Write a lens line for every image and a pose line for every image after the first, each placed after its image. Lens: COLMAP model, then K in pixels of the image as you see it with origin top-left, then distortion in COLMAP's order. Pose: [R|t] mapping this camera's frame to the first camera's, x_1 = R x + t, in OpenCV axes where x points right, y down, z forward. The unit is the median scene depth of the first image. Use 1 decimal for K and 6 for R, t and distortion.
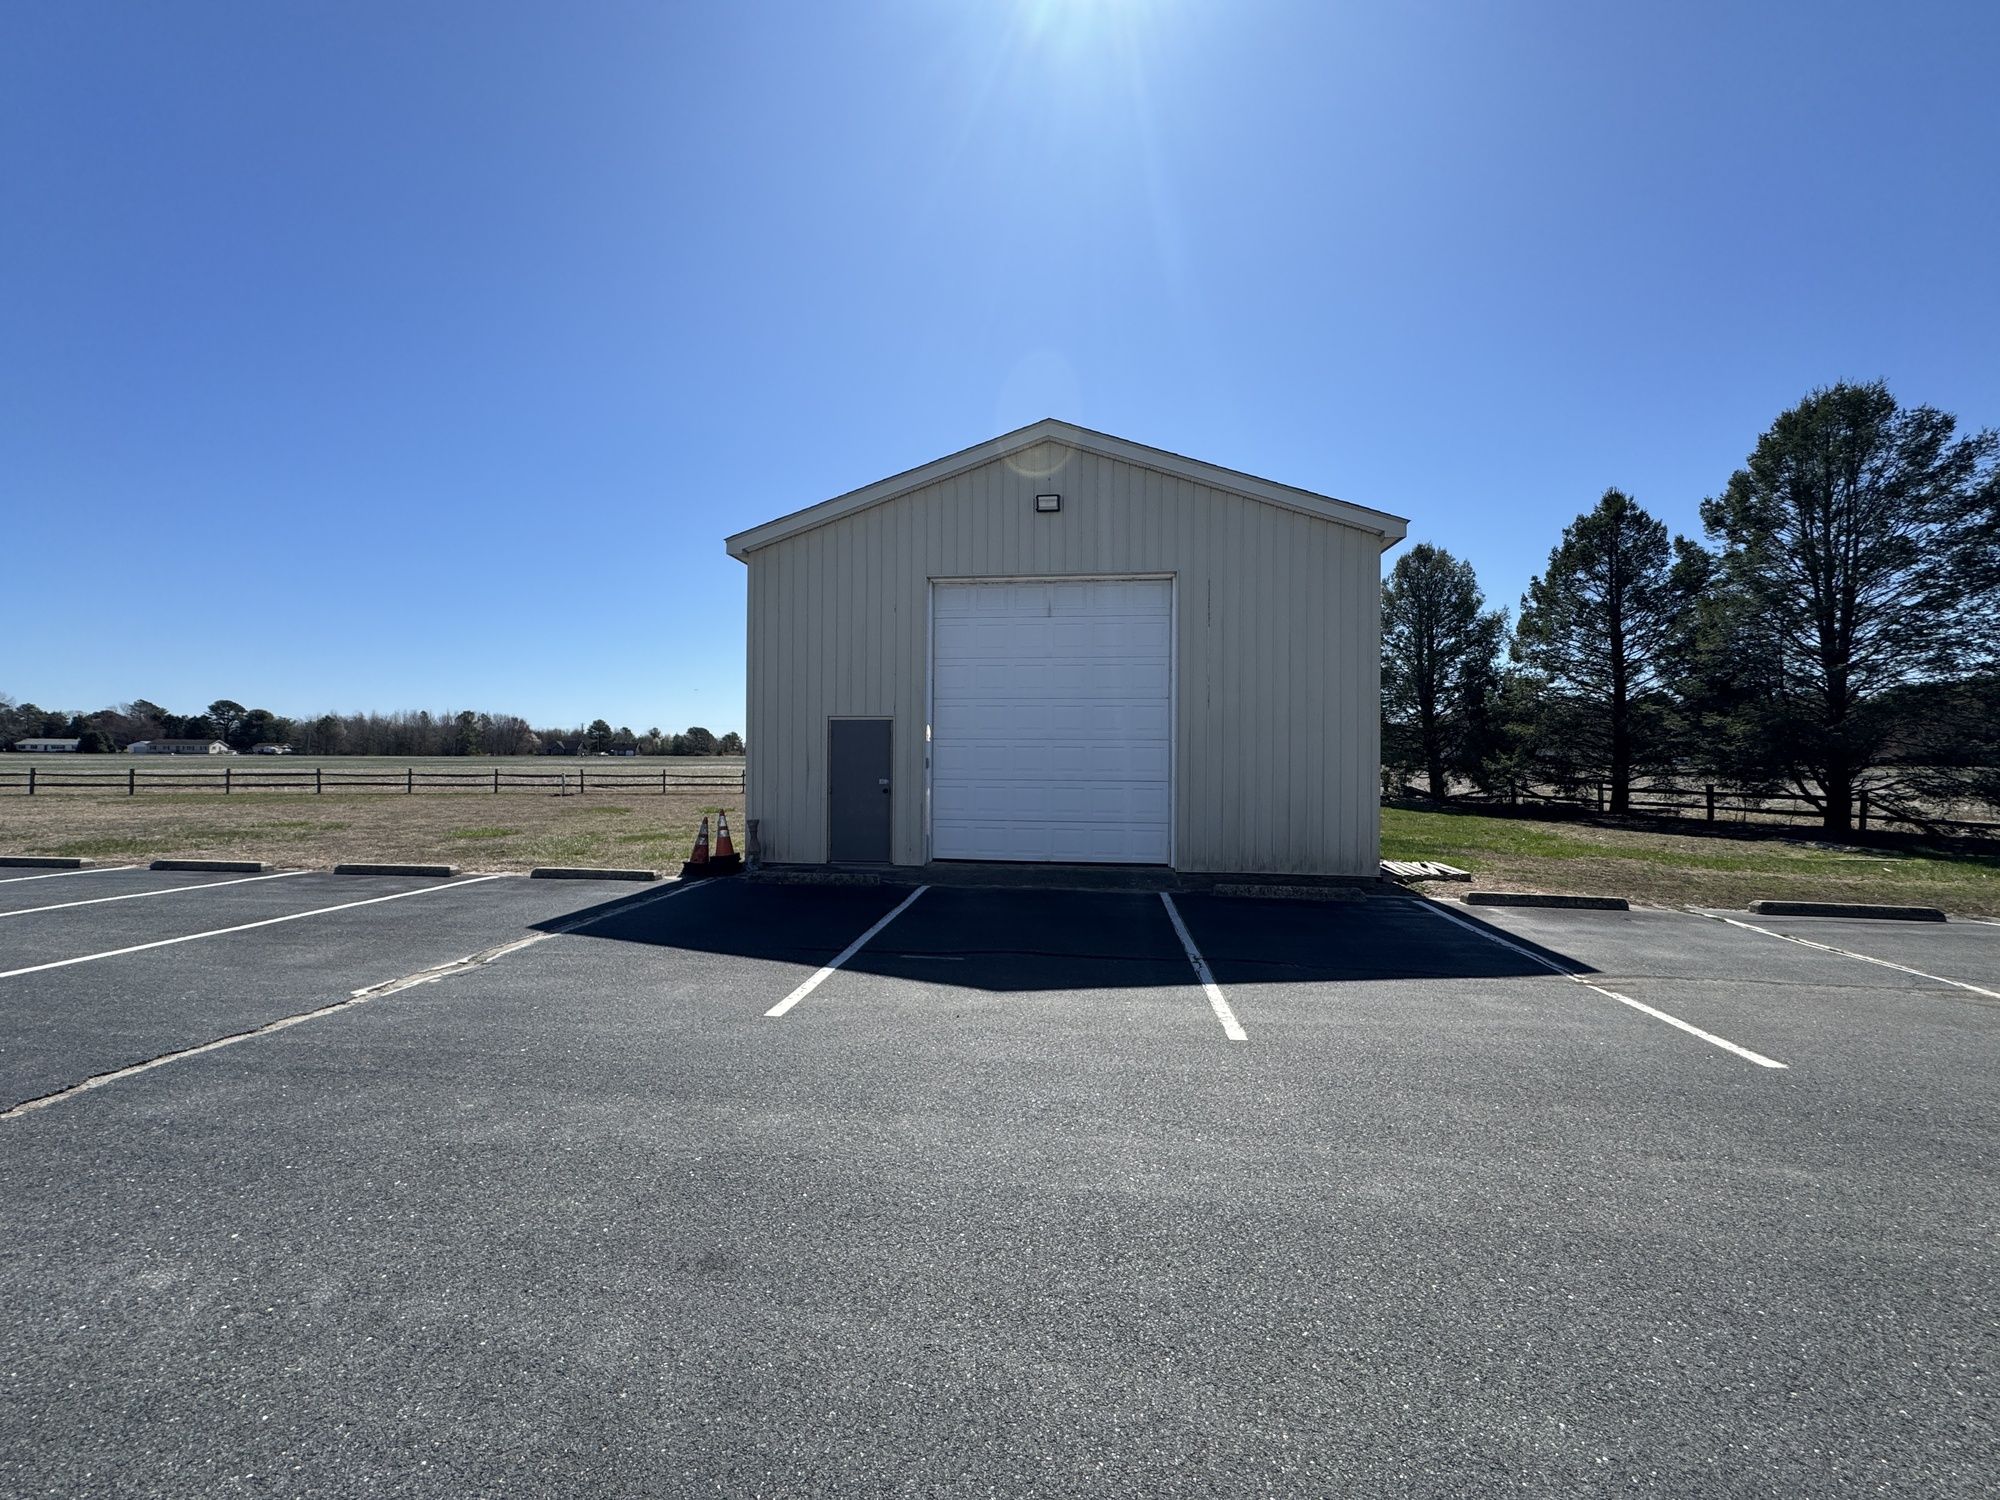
lens RADIAL K [[793.2, 0, 1000.0], [0, 793.2, 750.0], [0, 0, 1]] dist [-0.001644, 0.000096]
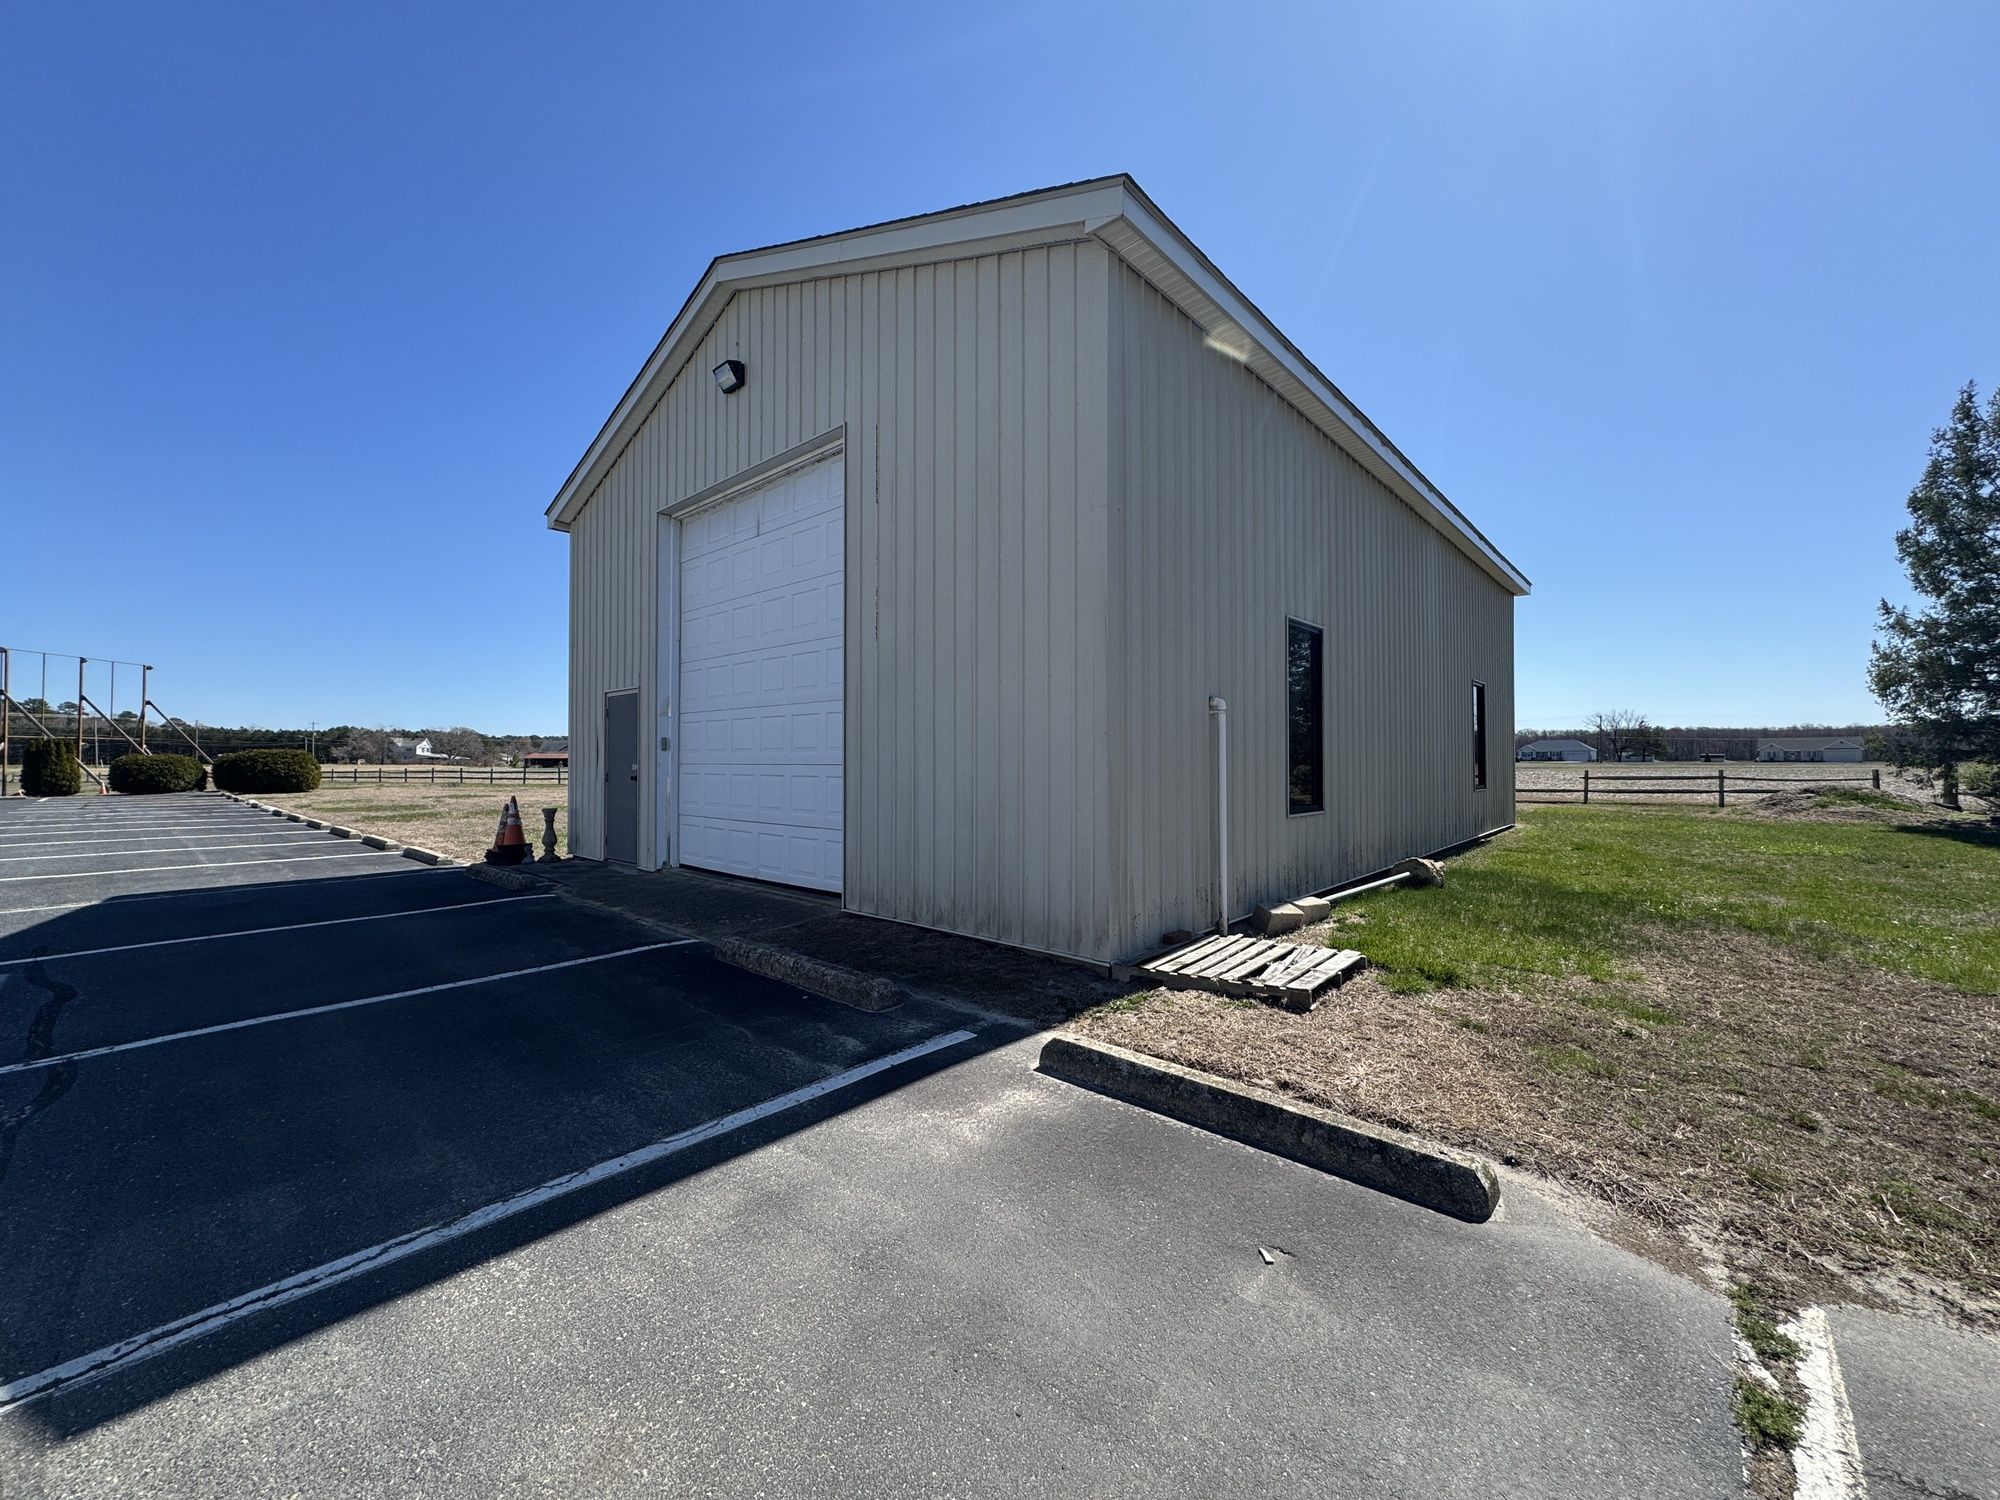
lens RADIAL K [[793.2, 0, 1000.0], [0, 793.2, 750.0], [0, 0, 1]] dist [-0.001644, 0.000096]
pose [[0.819000, -0.011180, -0.573685, 0.659272], [0.007344, 0.999933, -0.009002, 0.033406], [0.573747, 0.003160, 0.819027, 0.547293]]
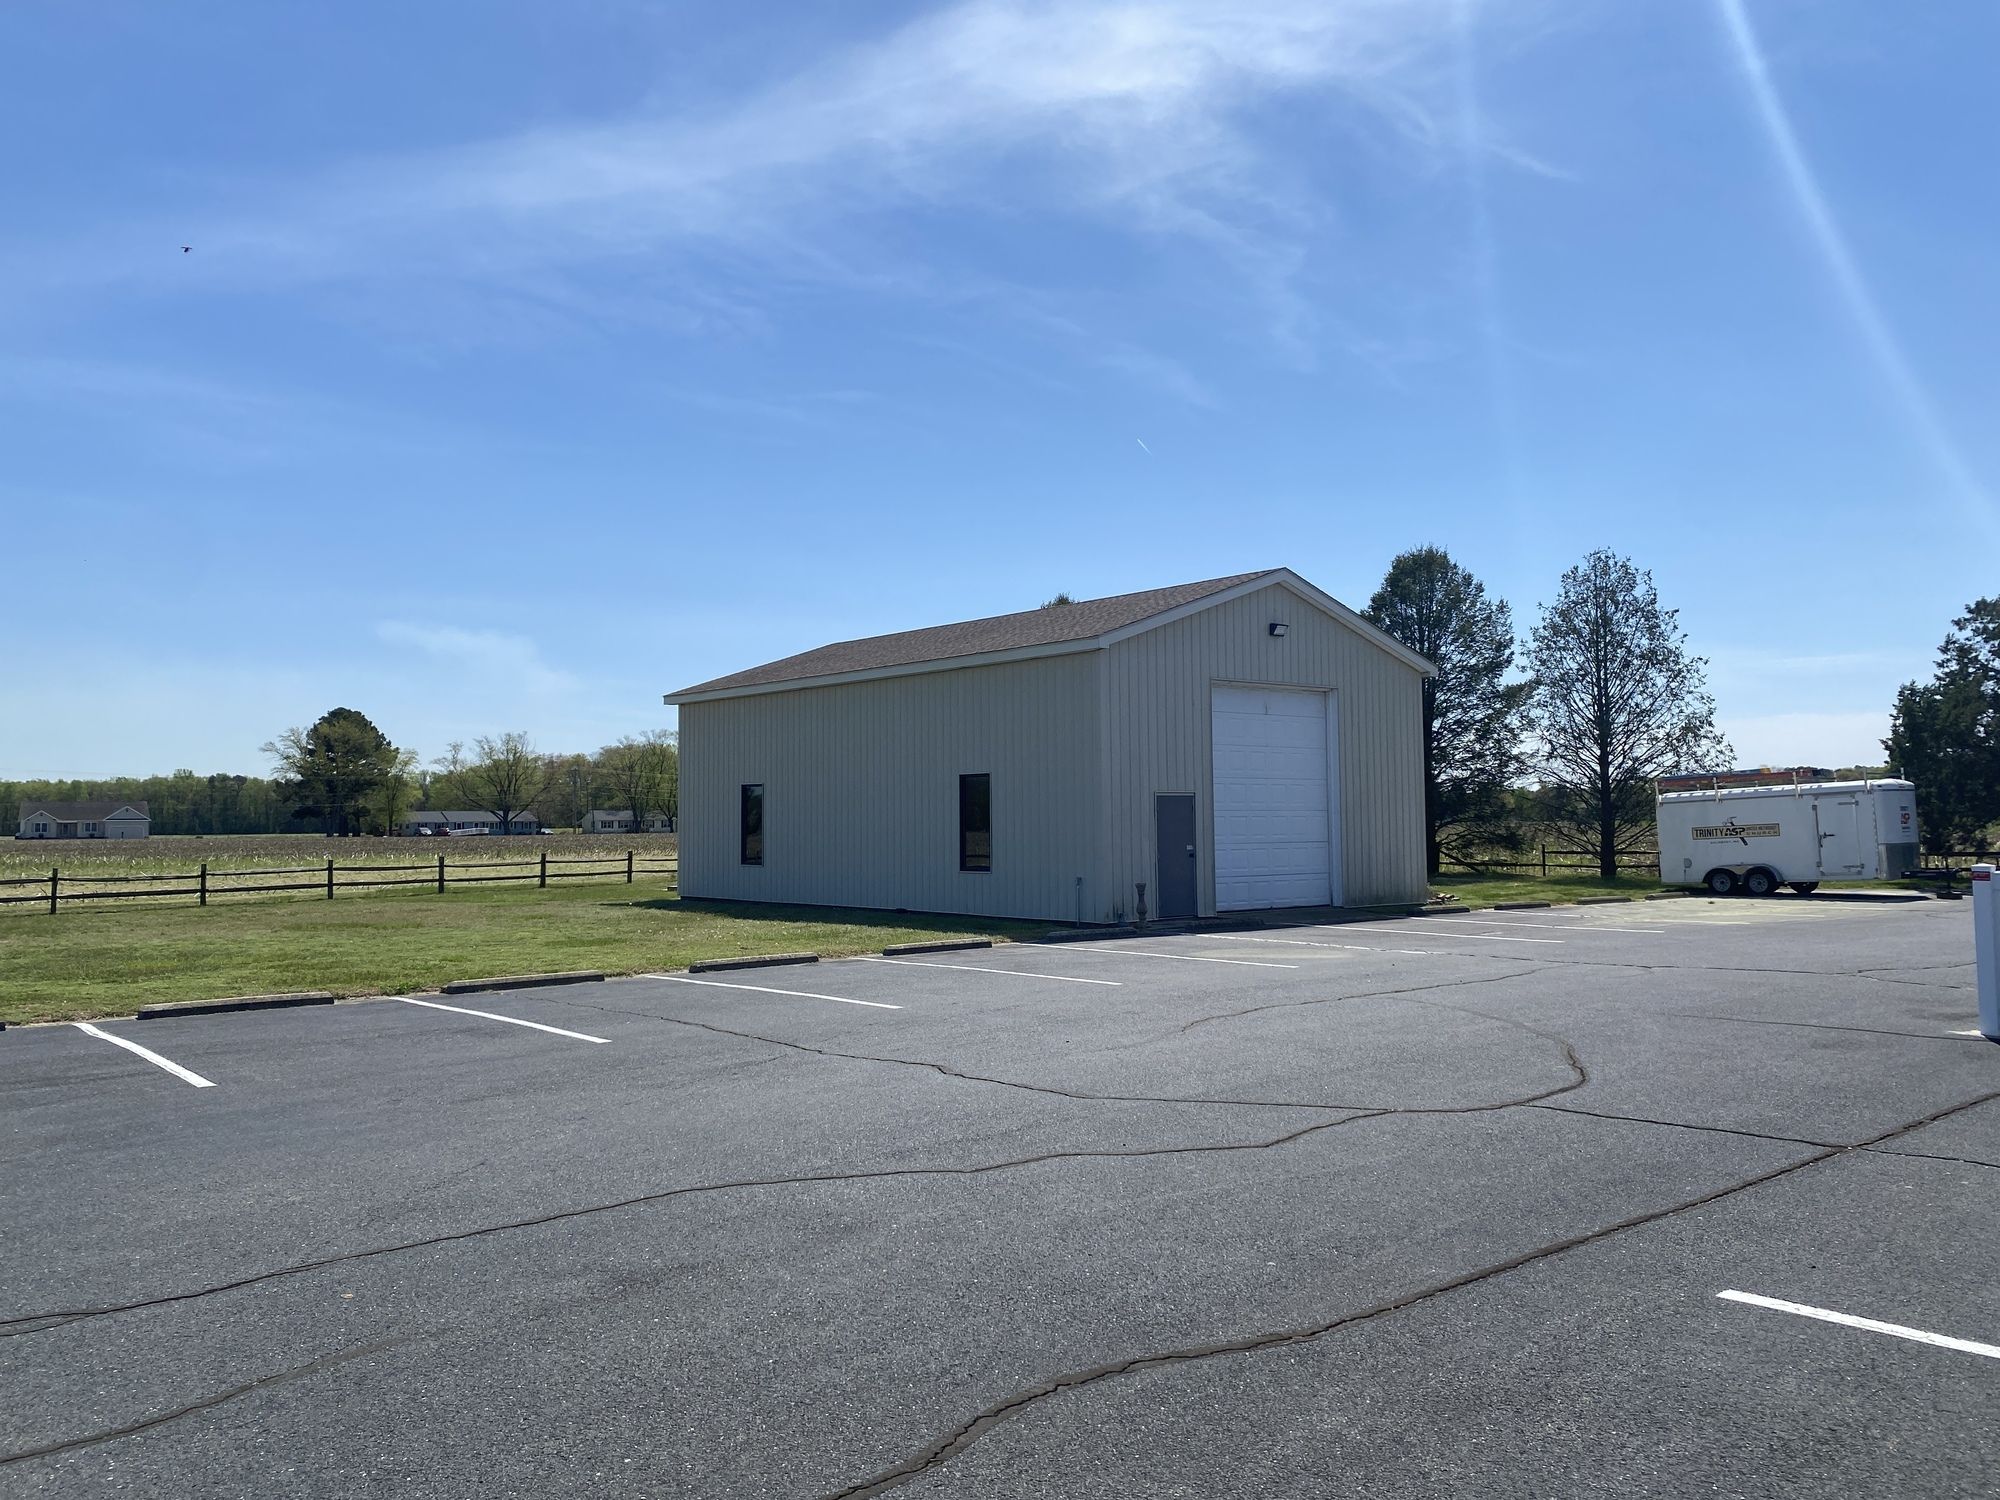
lens RADIAL K [[1574.0, 0, 1000.0], [0, 1574.0, 750.0], [0, 0, 1]] dist [0.003778, 0.002010]
pose [[0.679728, 0.022058, 0.733133, -2.091603], [0.009593, 0.999195, -0.038958, -0.016011], [-0.733402, 0.033514, 0.678969, -0.417164]]
